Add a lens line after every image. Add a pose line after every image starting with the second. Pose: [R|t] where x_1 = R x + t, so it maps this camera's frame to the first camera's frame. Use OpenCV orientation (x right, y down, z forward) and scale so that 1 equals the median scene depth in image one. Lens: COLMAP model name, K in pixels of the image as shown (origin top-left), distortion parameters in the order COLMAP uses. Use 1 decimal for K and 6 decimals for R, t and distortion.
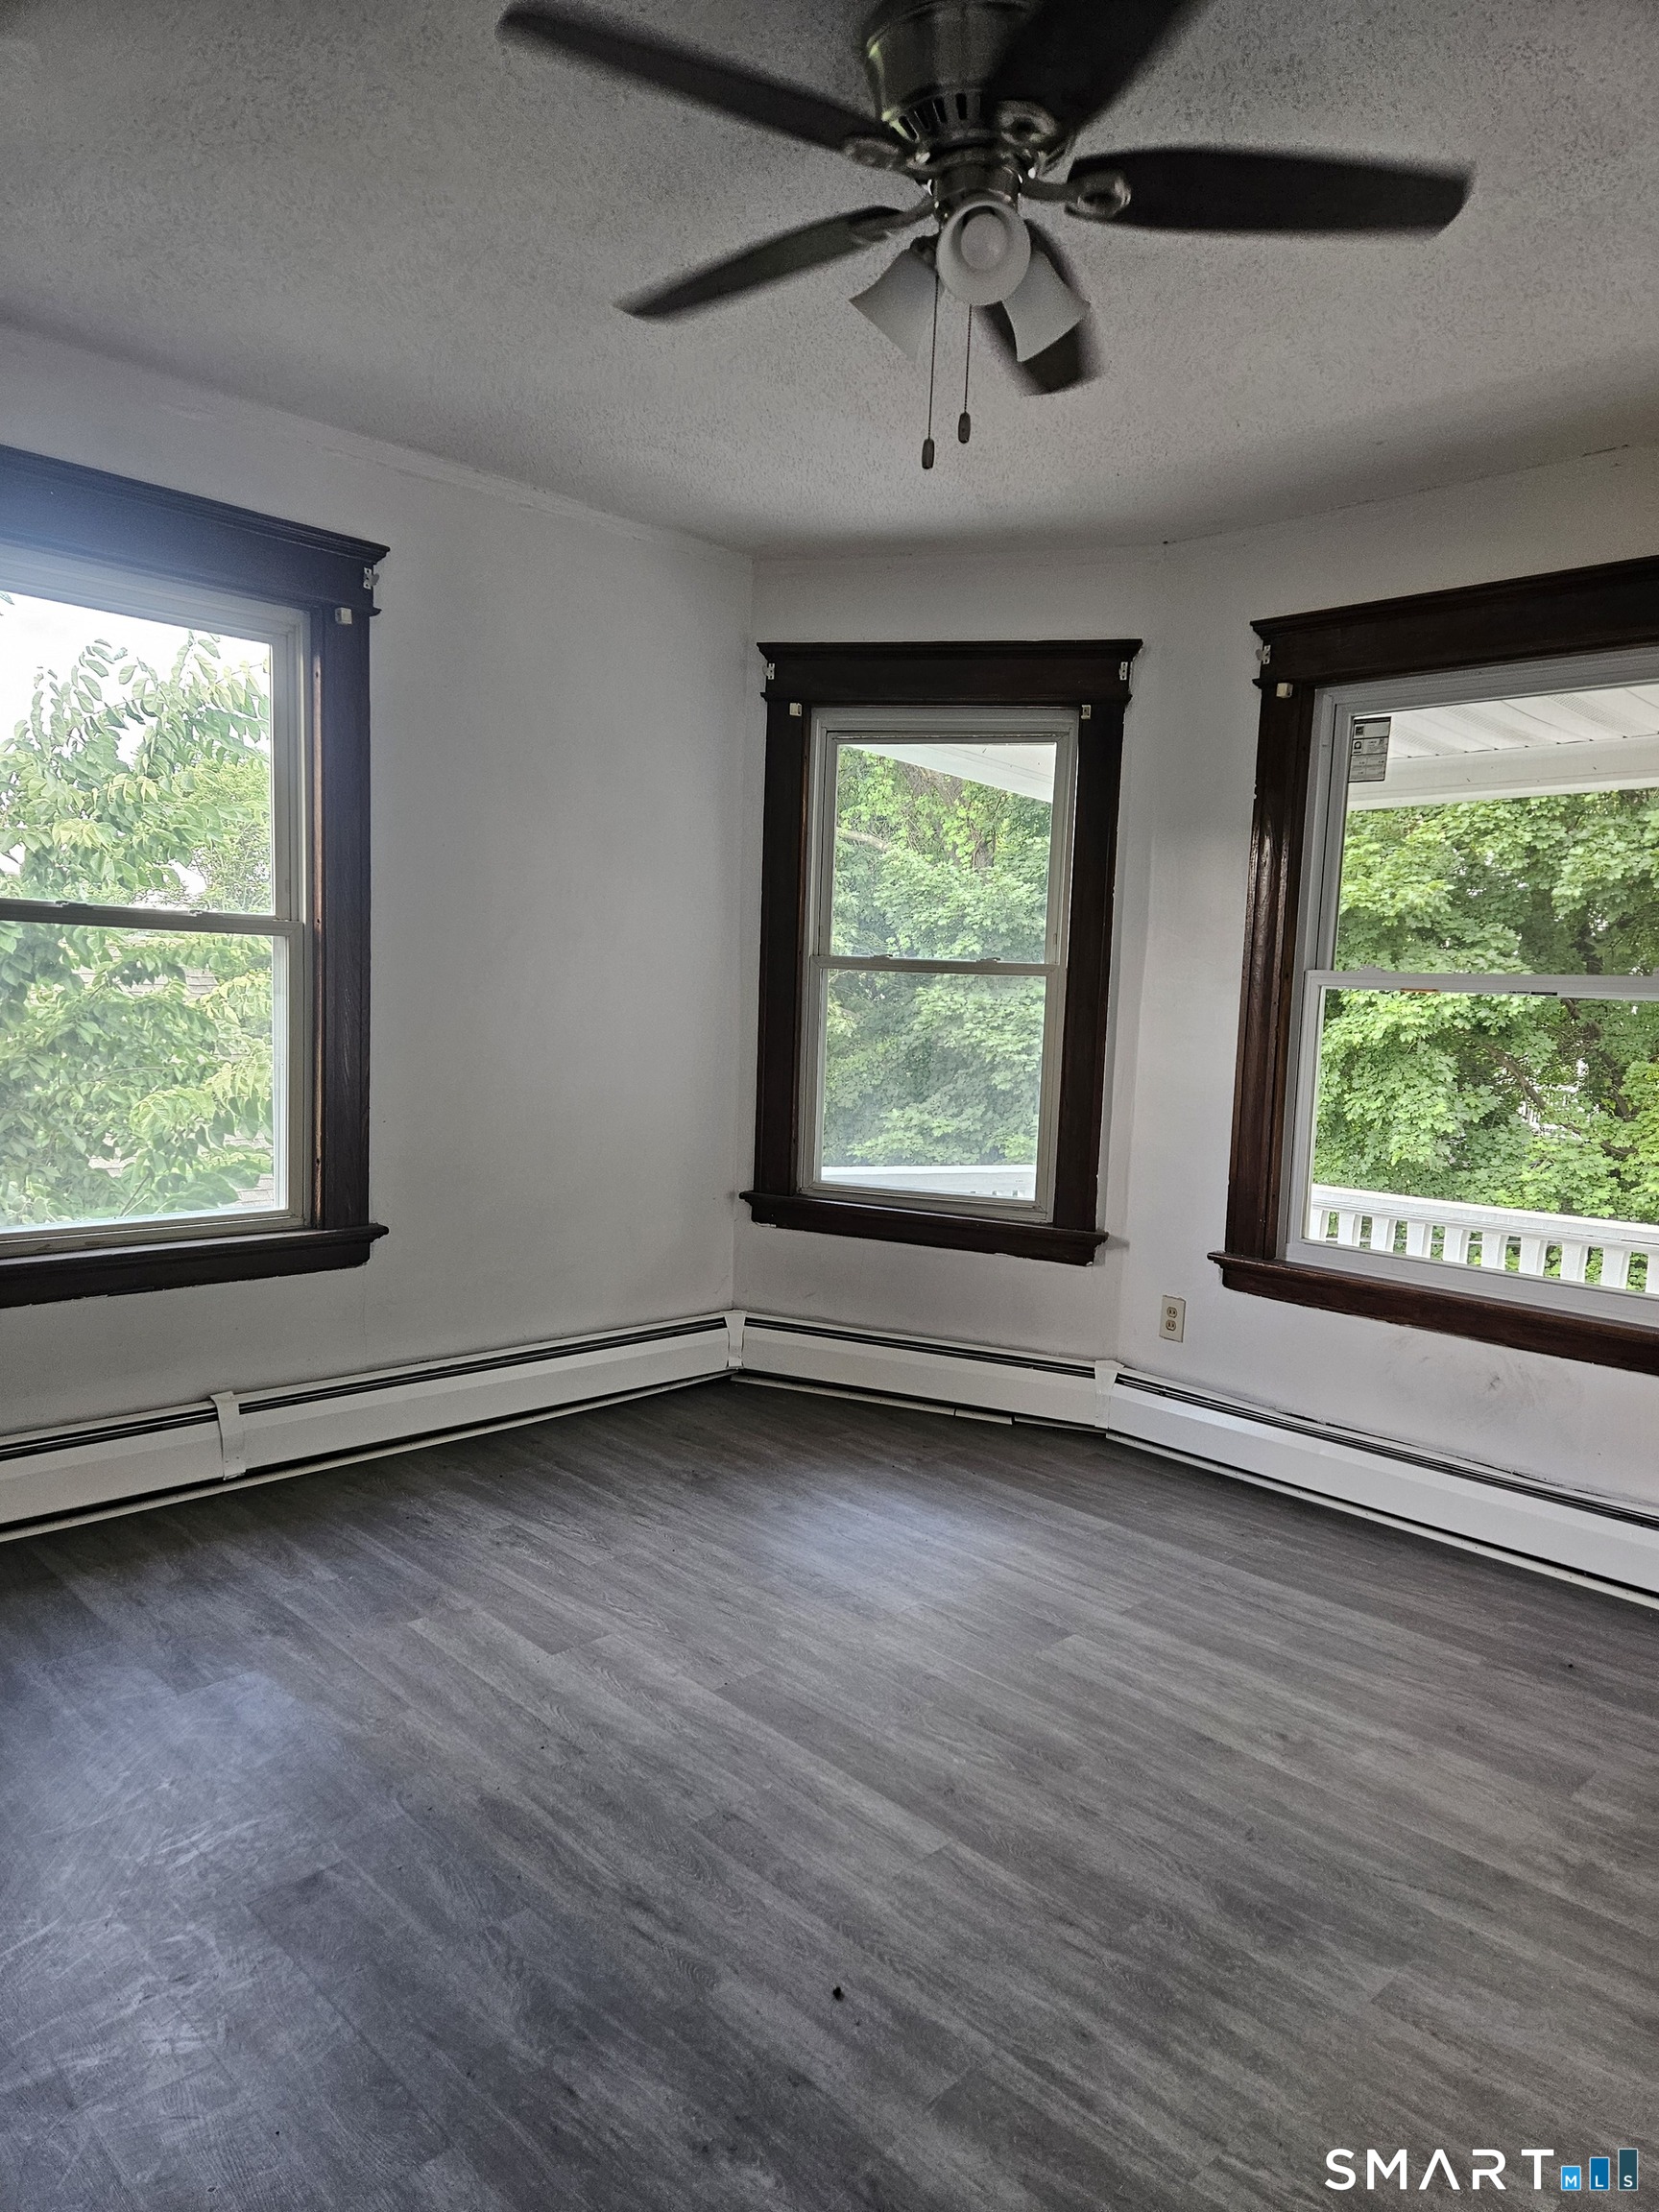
lens RADIAL K [[1476.8, 0, 833.1], [0, 1476.8, 1100.6], [0, 0, 1]] dist [0.045942, -0.024841]
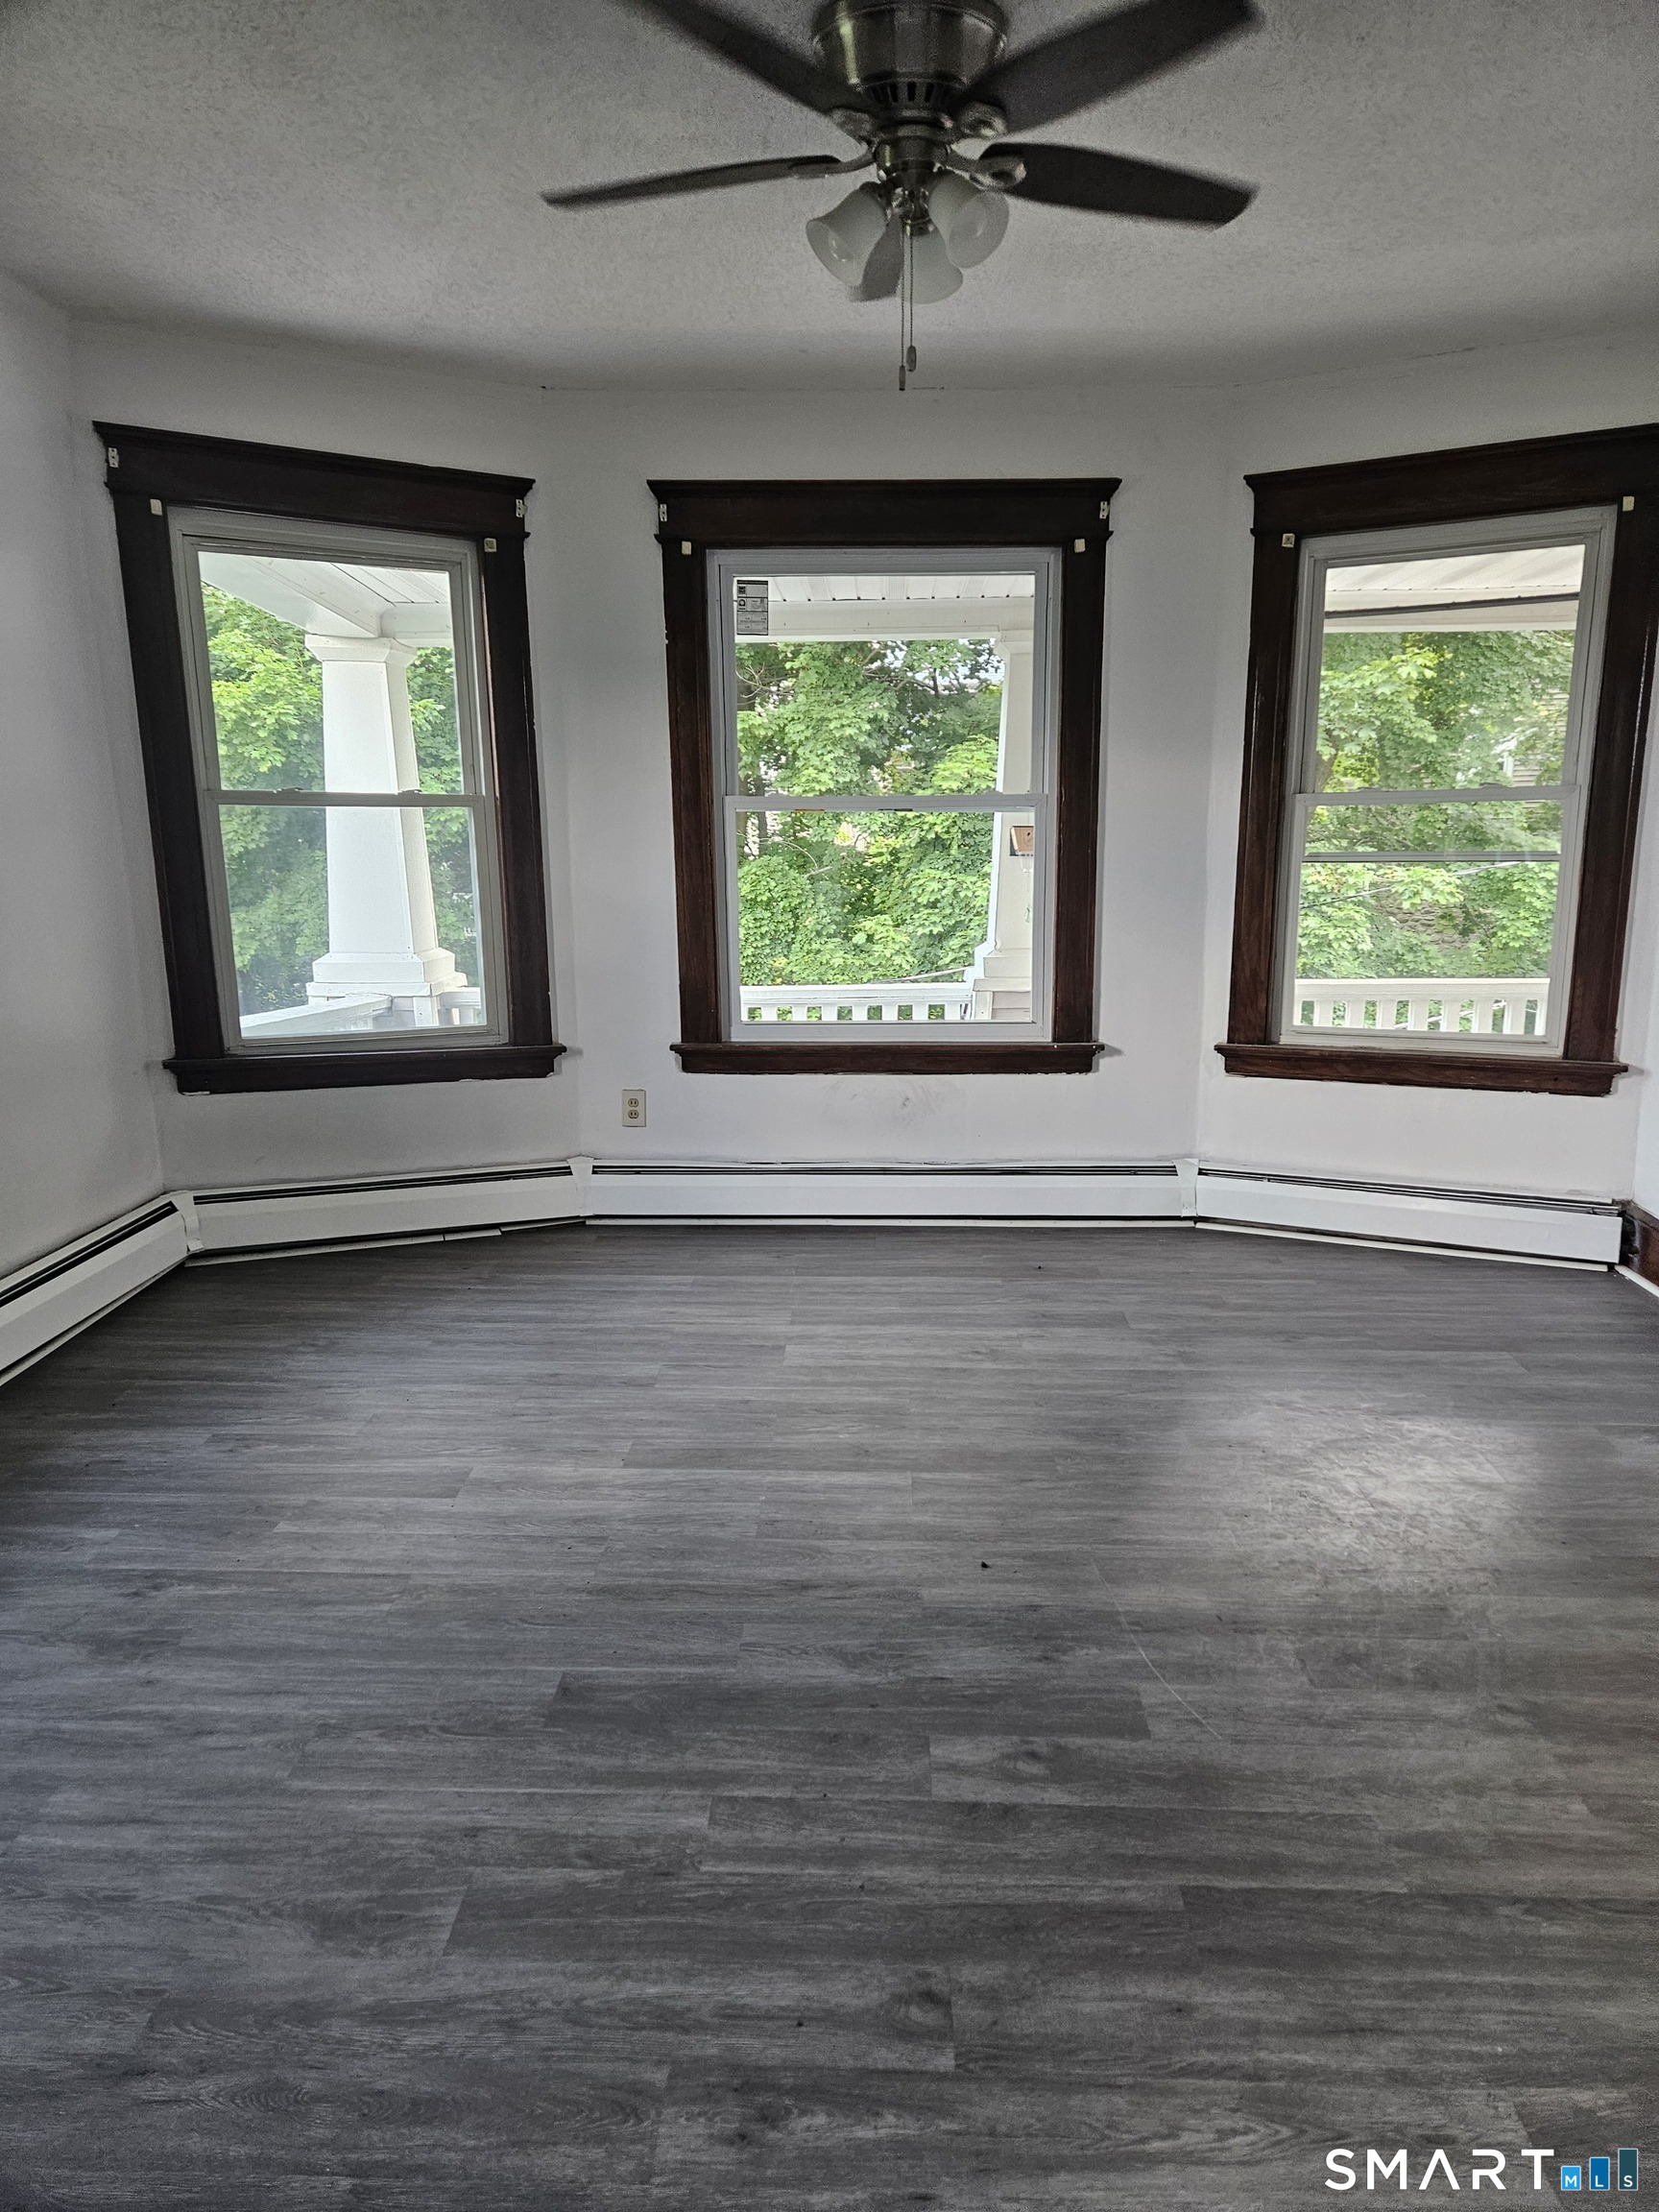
lens RADIAL K [[1476.8, 0, 846.2], [0, 1476.8, 1112.6], [0, 0, 1]] dist [0.045942, -0.024841]
pose [[0.714736, -0.175390, 0.677045, -0.516007], [0.092437, 0.983243, 0.157128, -0.016520], [-0.693258, -0.049721, 0.718972, 0.079138]]
